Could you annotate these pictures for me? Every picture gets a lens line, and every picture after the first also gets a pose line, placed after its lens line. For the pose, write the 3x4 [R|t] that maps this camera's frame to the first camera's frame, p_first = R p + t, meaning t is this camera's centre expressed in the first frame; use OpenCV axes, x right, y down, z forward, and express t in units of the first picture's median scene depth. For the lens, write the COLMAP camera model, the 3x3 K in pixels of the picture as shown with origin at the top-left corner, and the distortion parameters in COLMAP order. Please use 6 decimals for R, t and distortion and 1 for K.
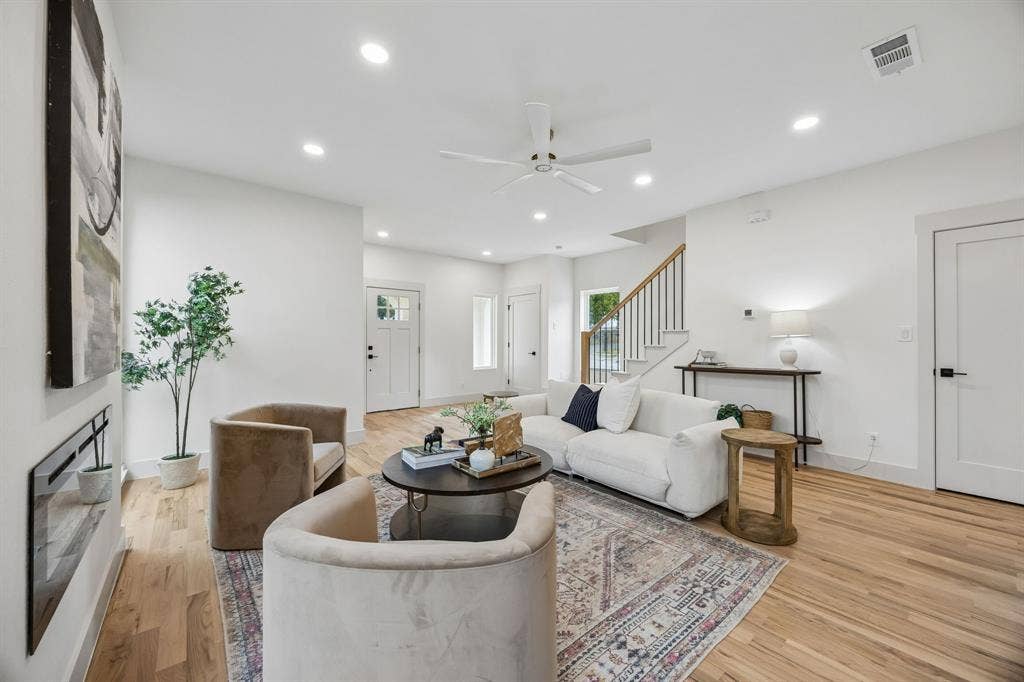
lens RADIAL K [[386.6, 0, 515.8], [0, 386.6, 338.3], [0, 0, 1]] dist [-0.004433, -0.000068]
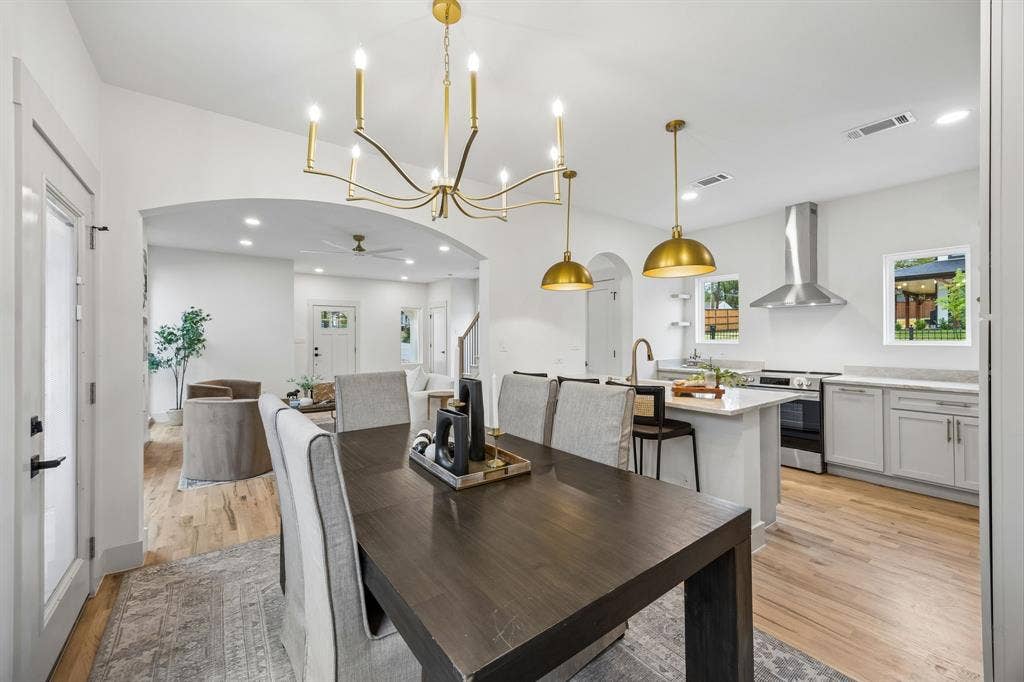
lens RADIAL K [[403.7, 0, 516.9], [0, 403.7, 335.1], [0, 0, 1]] dist [0.000794, -0.000015]
pose [[0.998415, -0.008619, -0.055621, 0.854425], [0.008560, 0.999963, -0.001295, -0.032619], [0.055630, 0.000817, 0.998451, -0.840102]]
